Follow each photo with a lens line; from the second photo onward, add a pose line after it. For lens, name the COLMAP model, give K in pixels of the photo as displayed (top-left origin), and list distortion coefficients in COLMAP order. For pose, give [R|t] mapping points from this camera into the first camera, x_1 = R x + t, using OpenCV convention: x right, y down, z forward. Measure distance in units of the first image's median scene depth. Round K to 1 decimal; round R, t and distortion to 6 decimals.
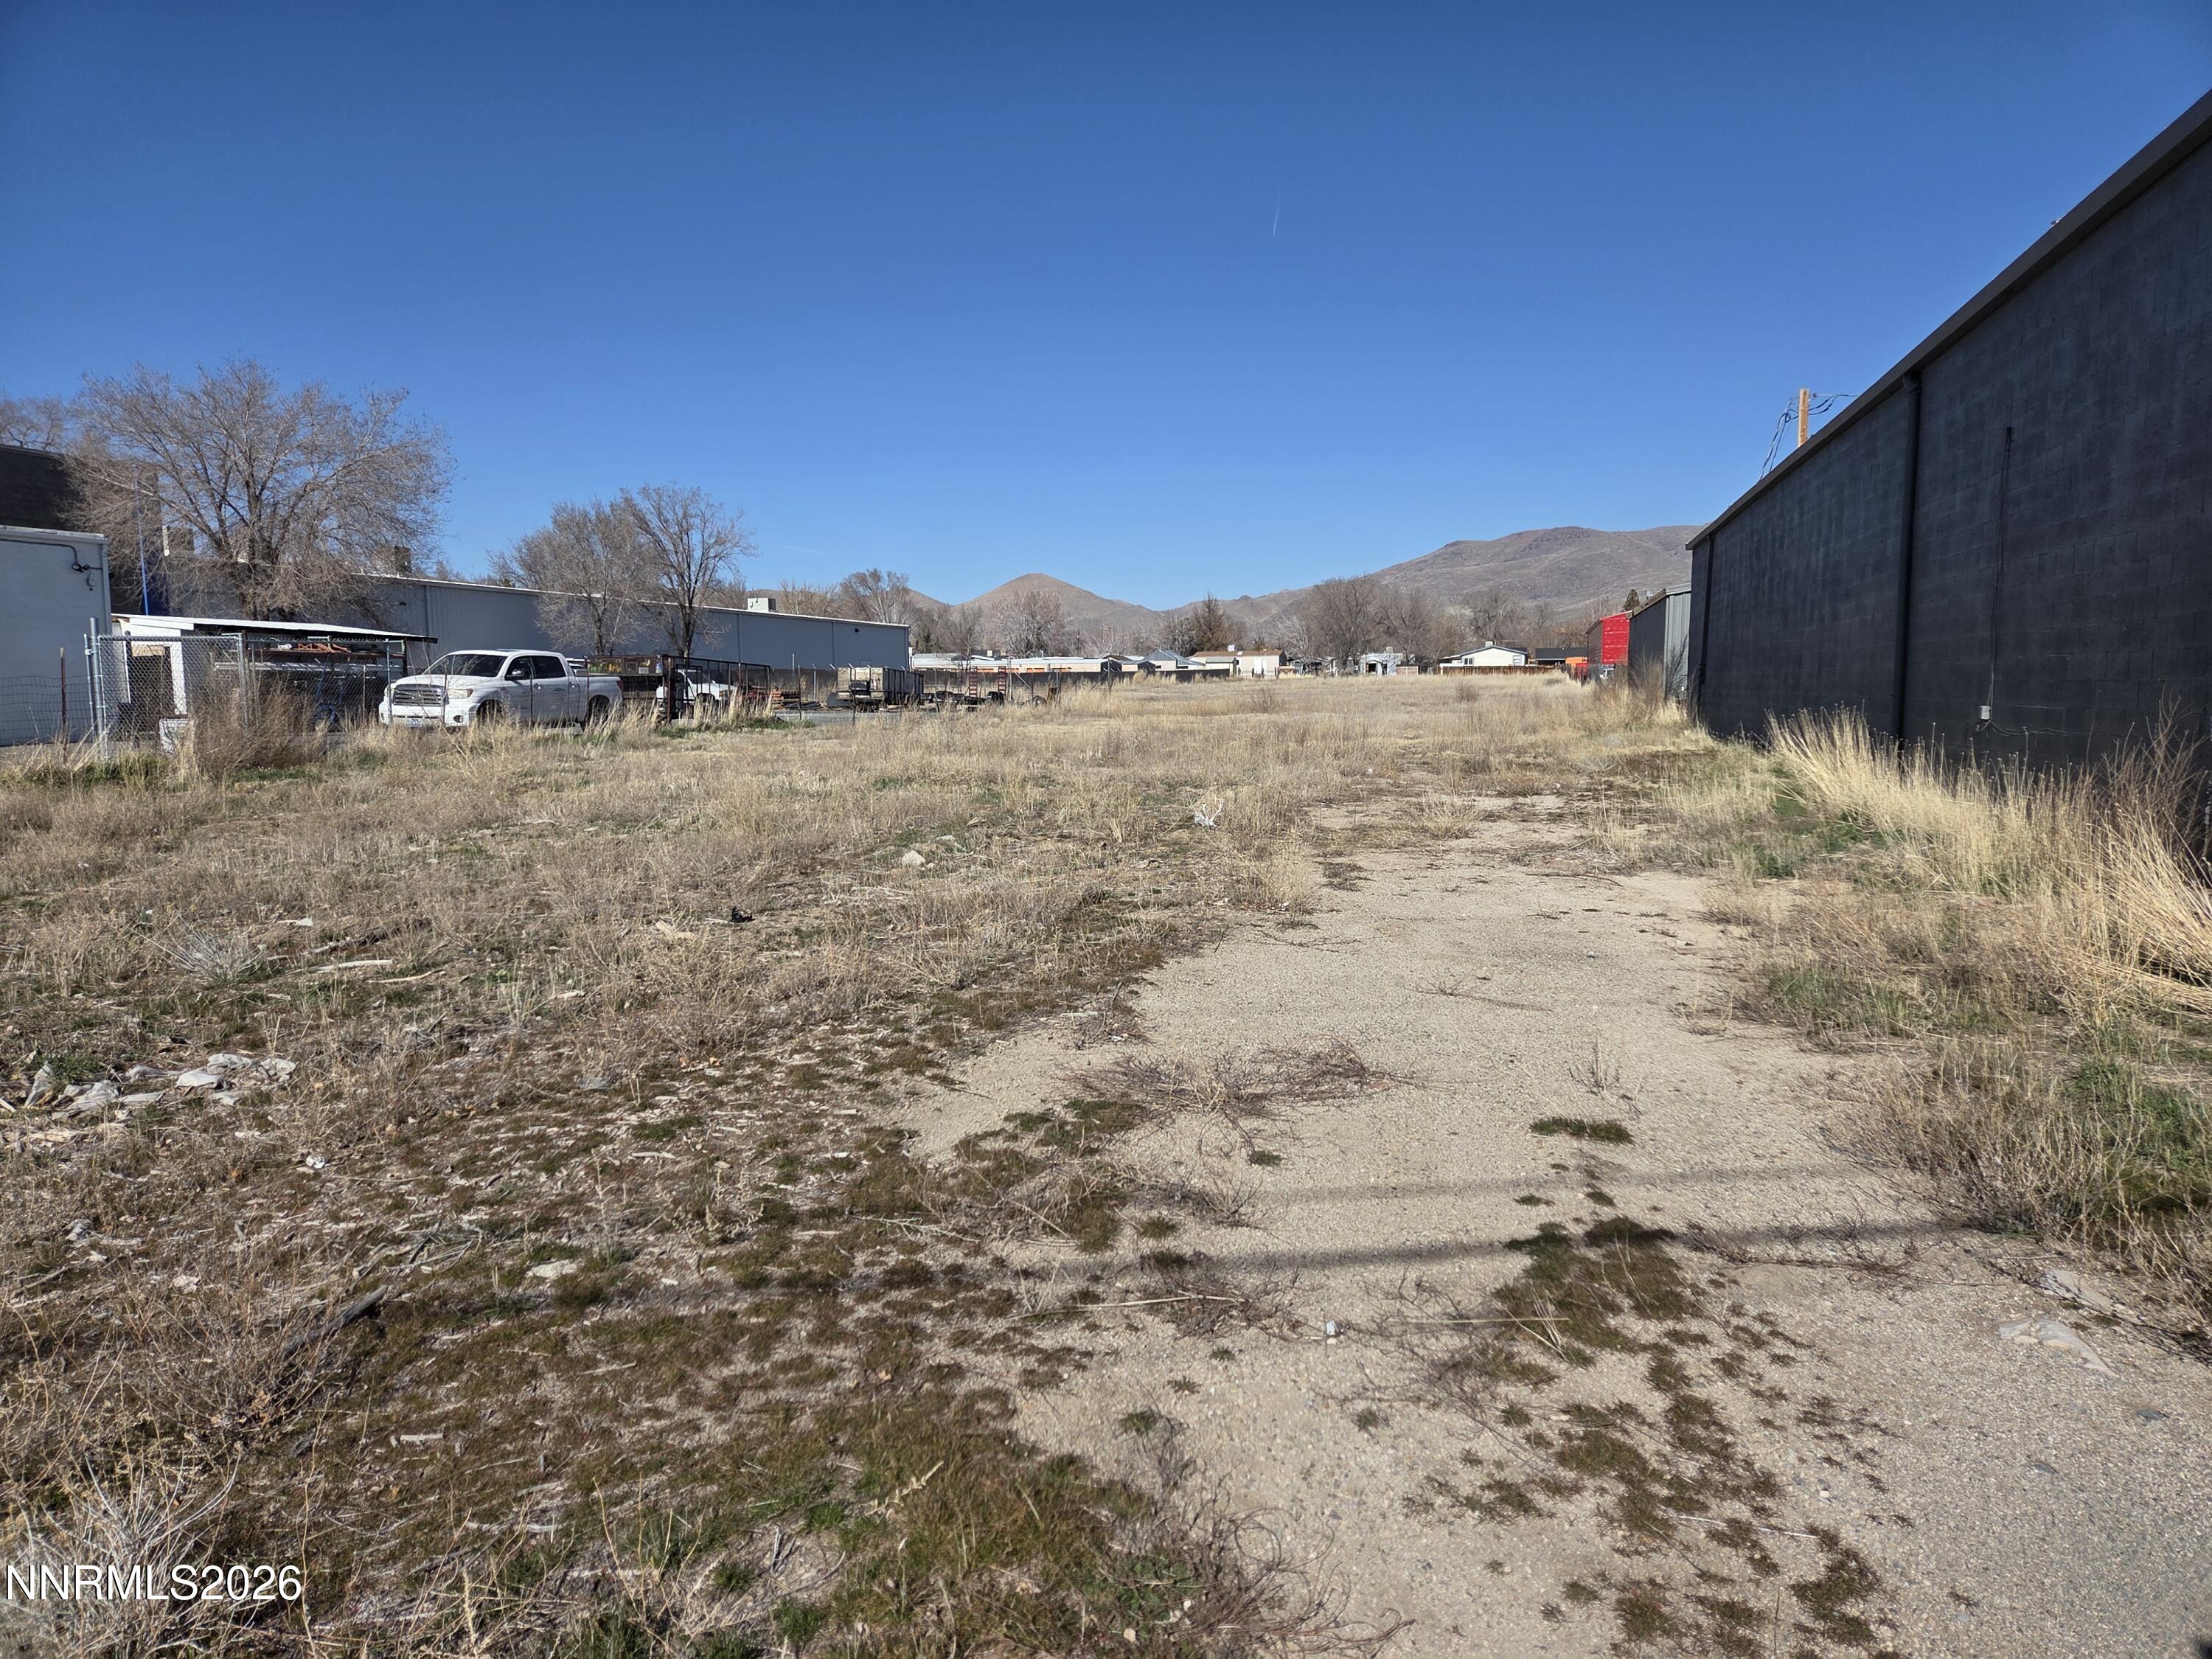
lens RADIAL K [[1475.1, 0, 1117.2], [0, 1475.1, 834.6], [0, 0, 1]] dist [0.068311, -0.058116]
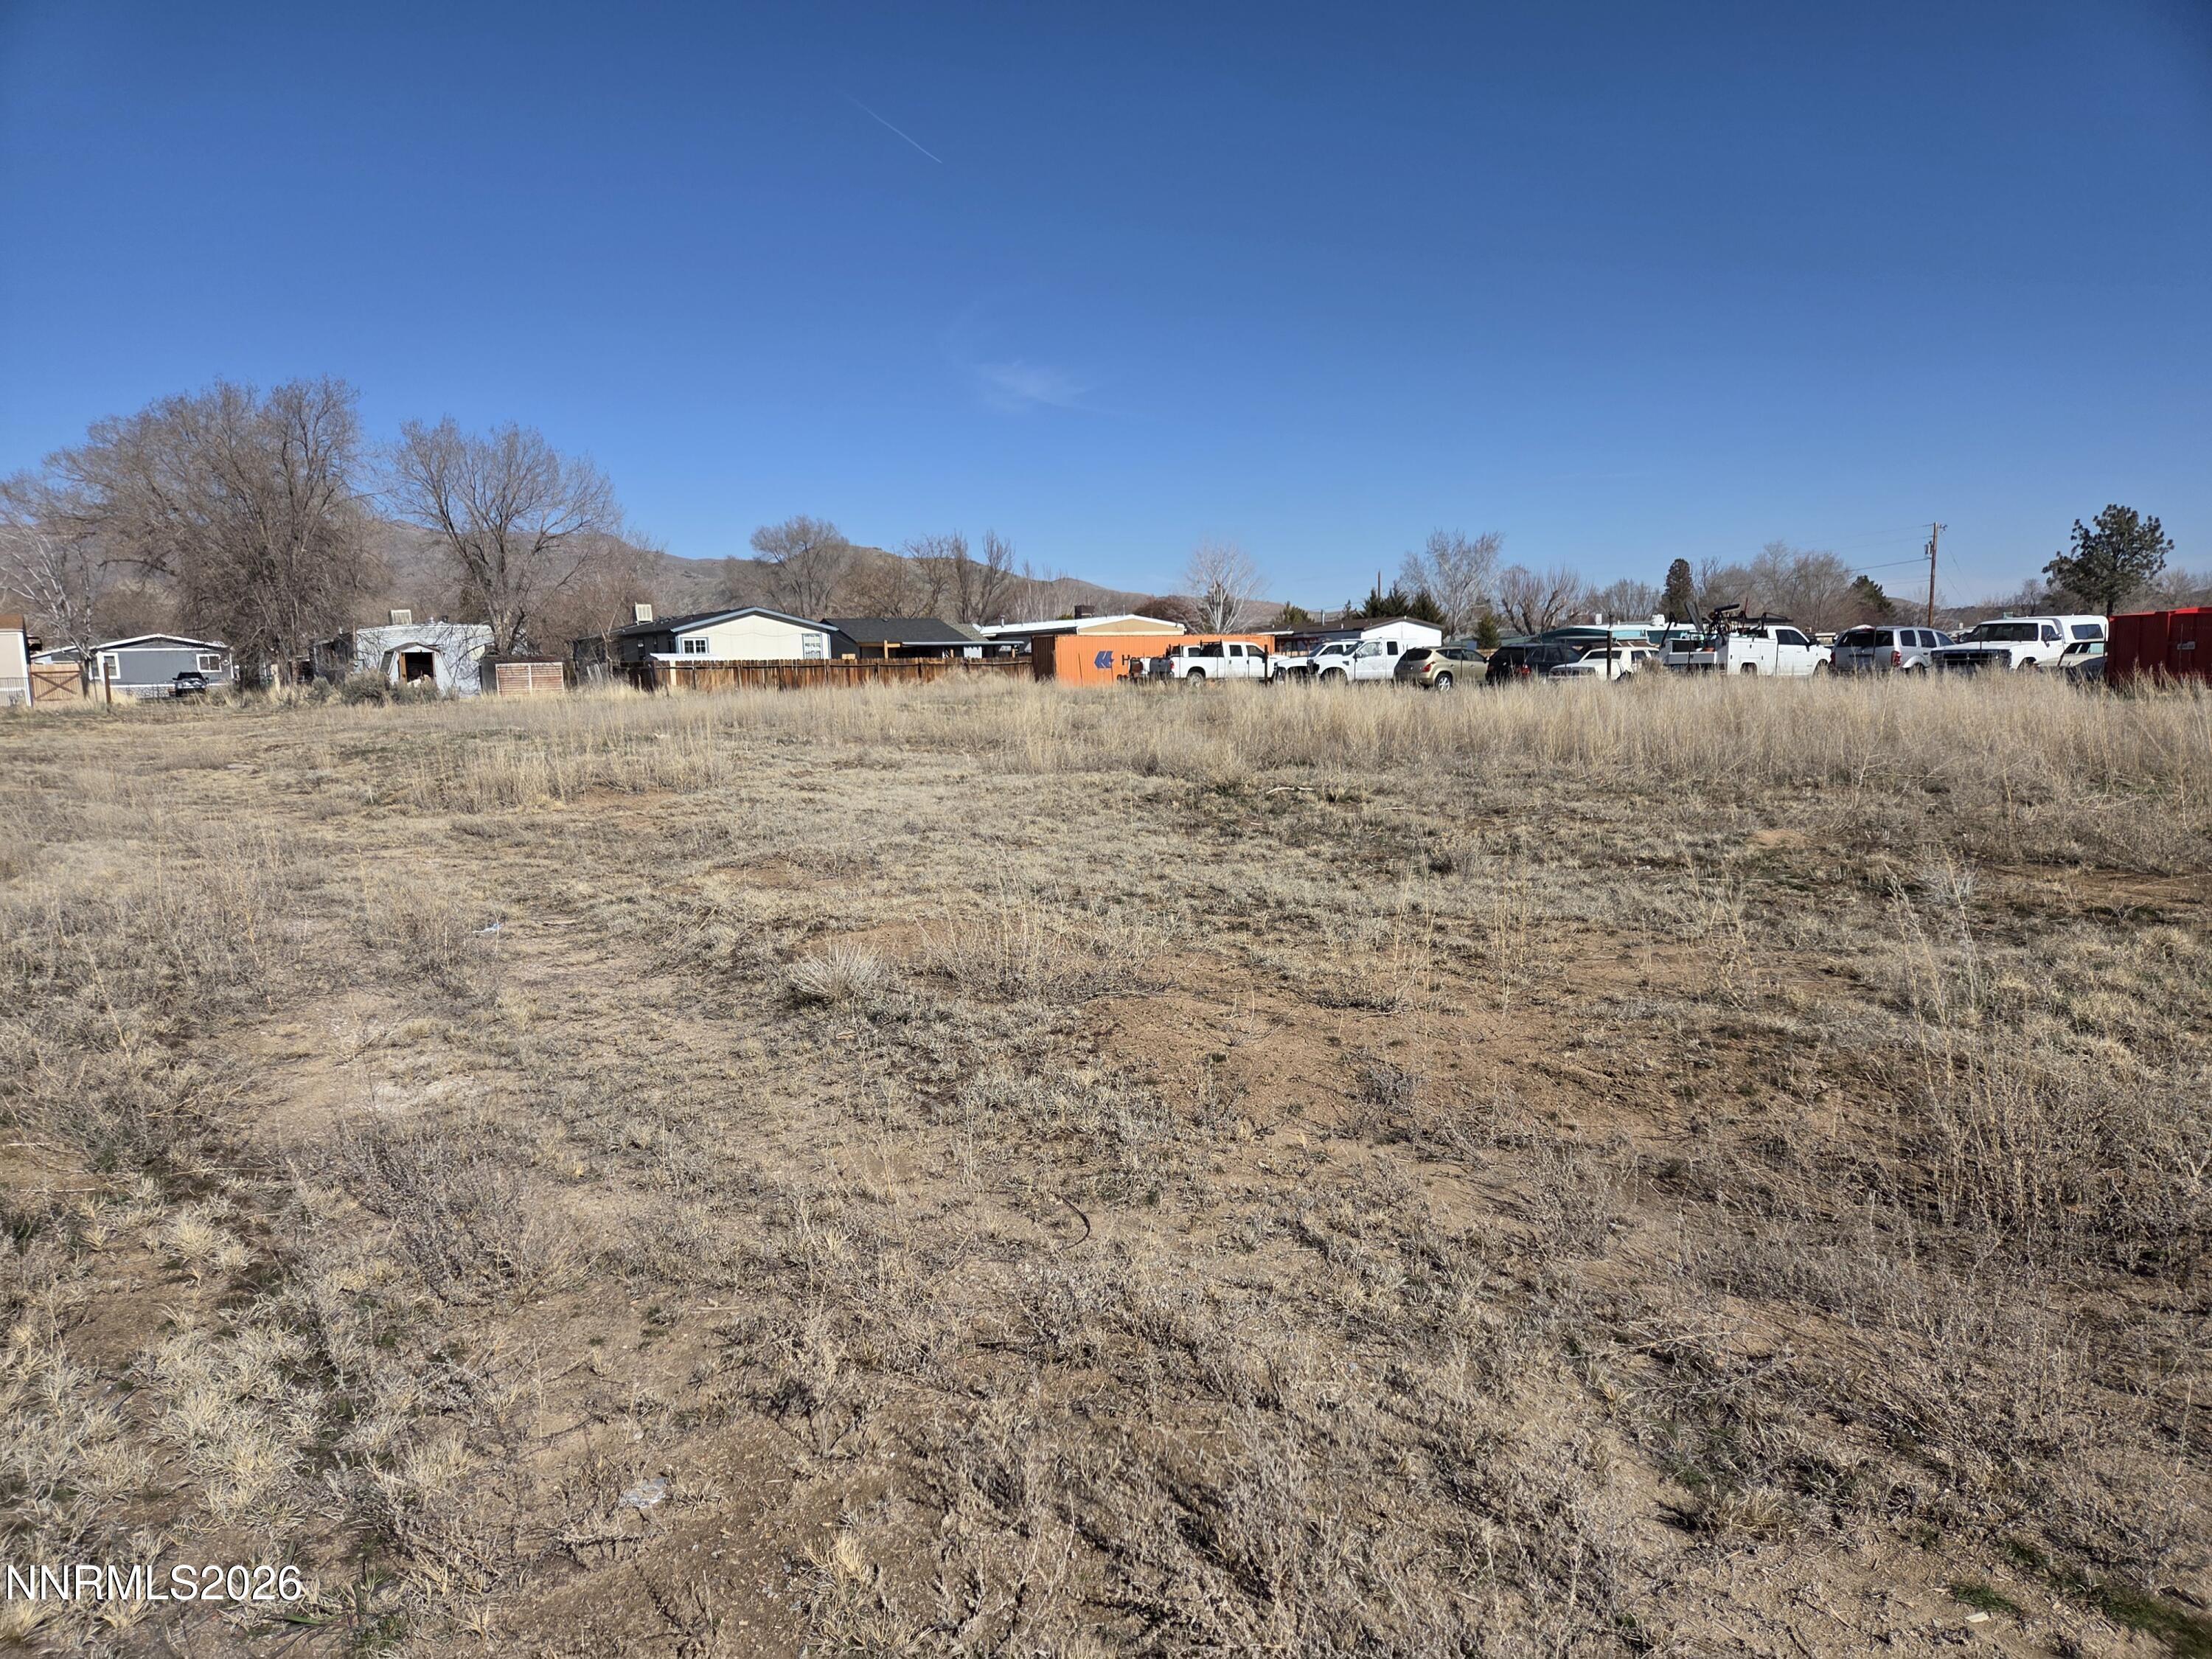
lens RADIAL K [[1475.1, 0, 1095.3], [0, 1475.1, 834.4], [0, 0, 1]] dist [0.068311, -0.058116]
pose [[0.660128, -0.090840, 0.745640, 0.065902], [0.095580, 0.994750, 0.036570, -0.226515], [-0.745048, 0.047128, 0.665344, 2.064295]]
